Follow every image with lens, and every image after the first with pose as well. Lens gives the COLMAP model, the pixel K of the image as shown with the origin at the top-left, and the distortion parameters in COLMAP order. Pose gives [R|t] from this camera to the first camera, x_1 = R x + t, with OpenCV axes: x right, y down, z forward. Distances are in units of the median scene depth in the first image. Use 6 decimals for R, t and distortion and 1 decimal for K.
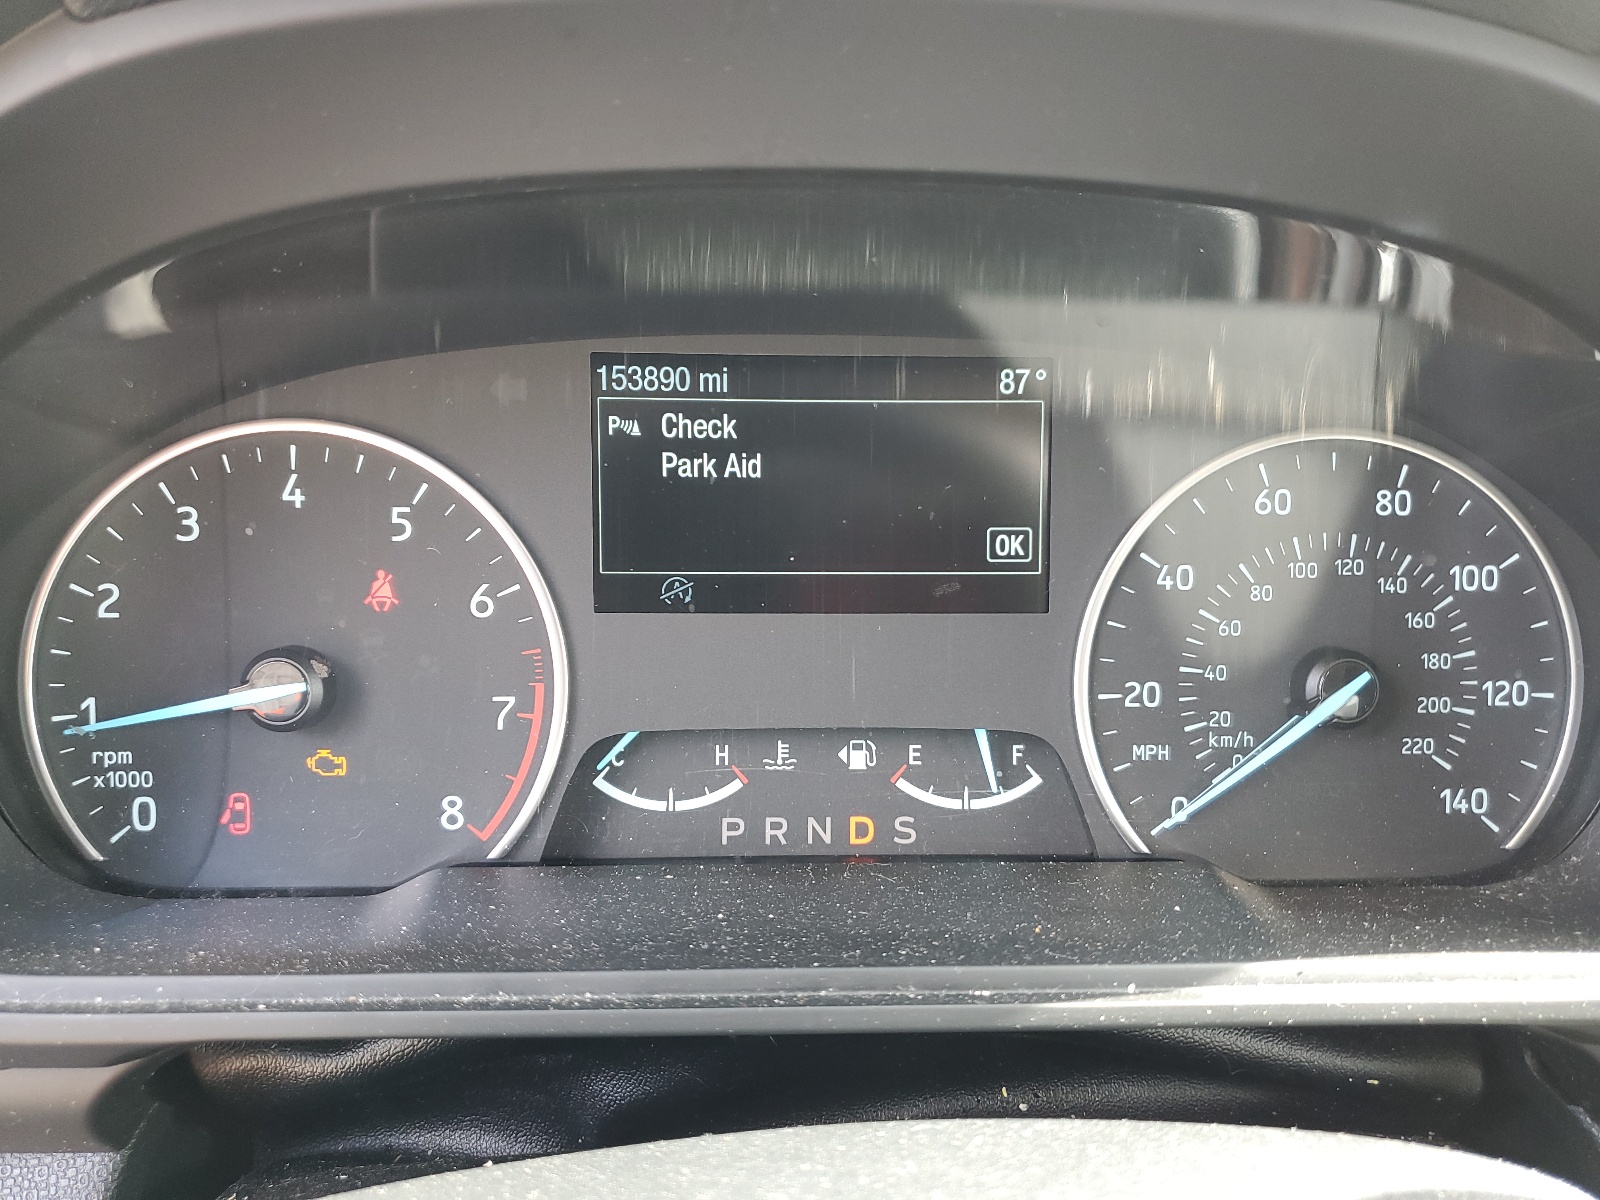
lens RADIAL K [[1253.1, 0, 800.0], [0, 1253.1, 600.0], [0, 0, 1]] dist [0.001600, 0.001579]
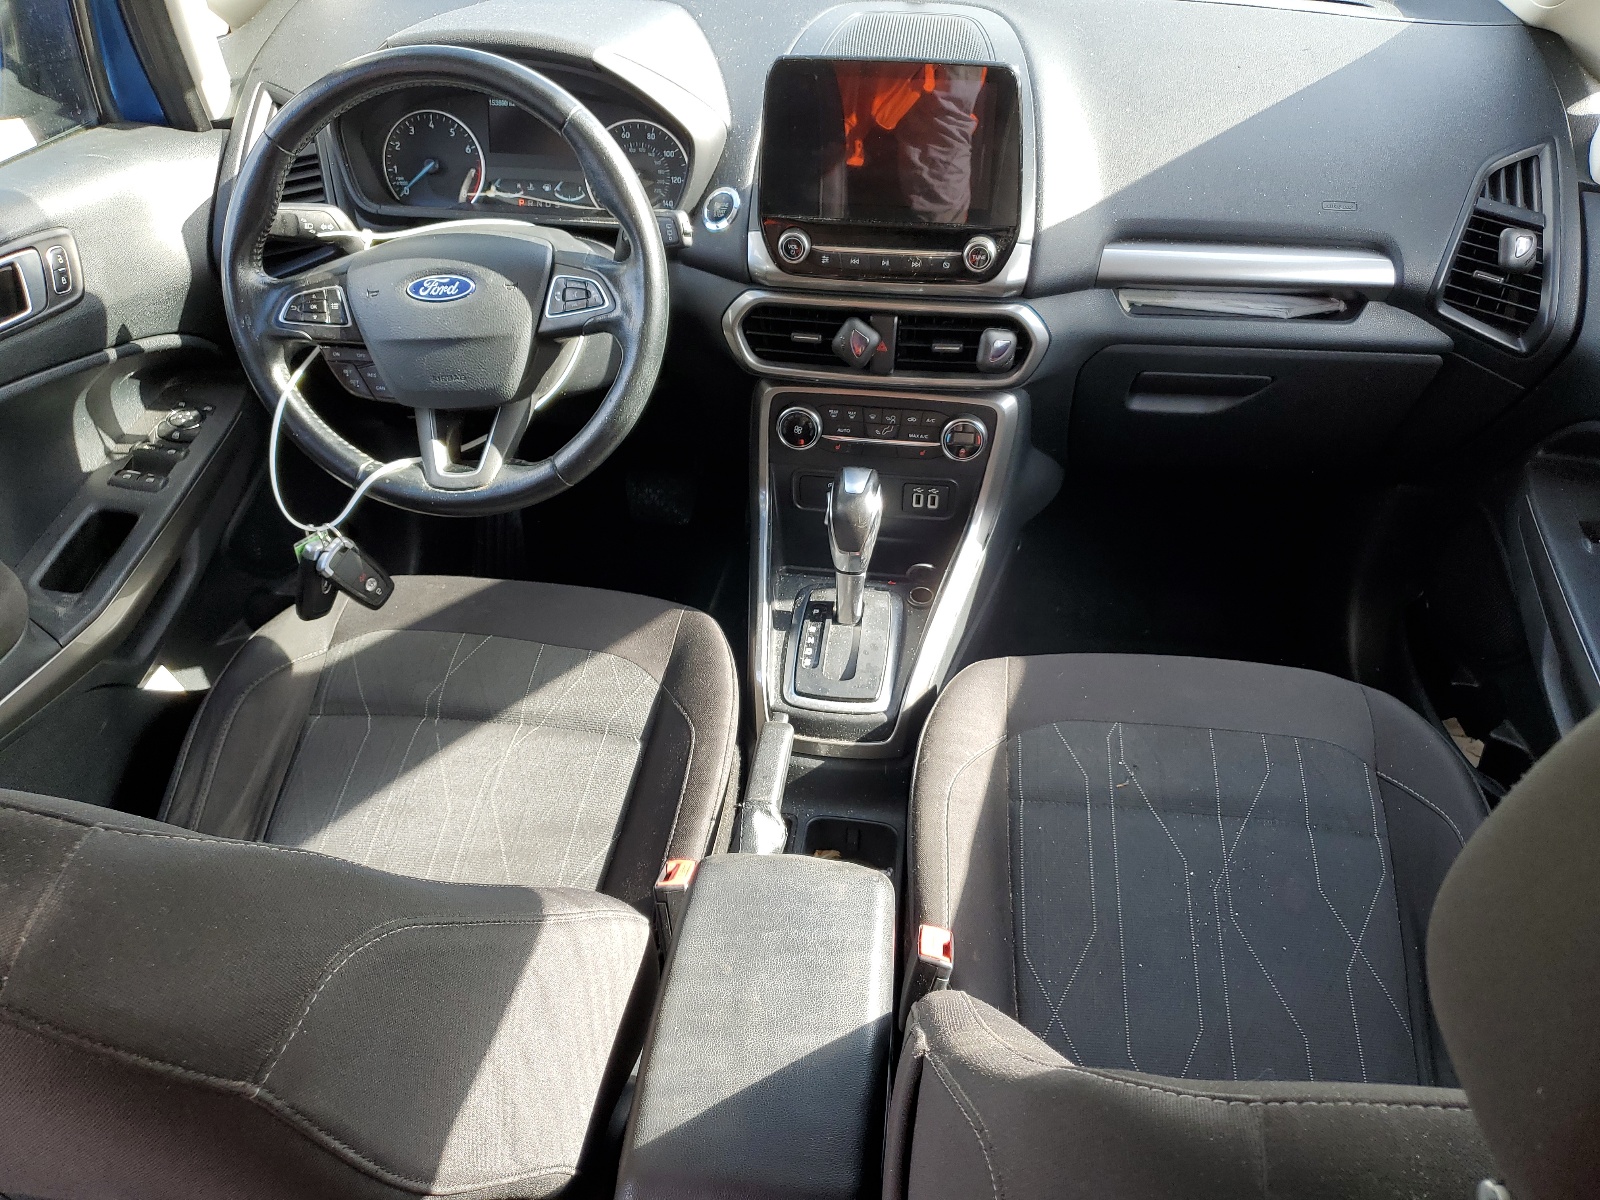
lens RADIAL K [[1253.1, 0, 800.0], [0, 1253.1, 600.0], [0, 0, 1]] dist [0.001600, 0.001579]
pose [[0.991931, 0.081742, -0.096912, 1.662165], [-0.047826, 0.949179, 0.311083, 0.087173], [0.117415, -0.303937, 0.945429, -4.057036]]
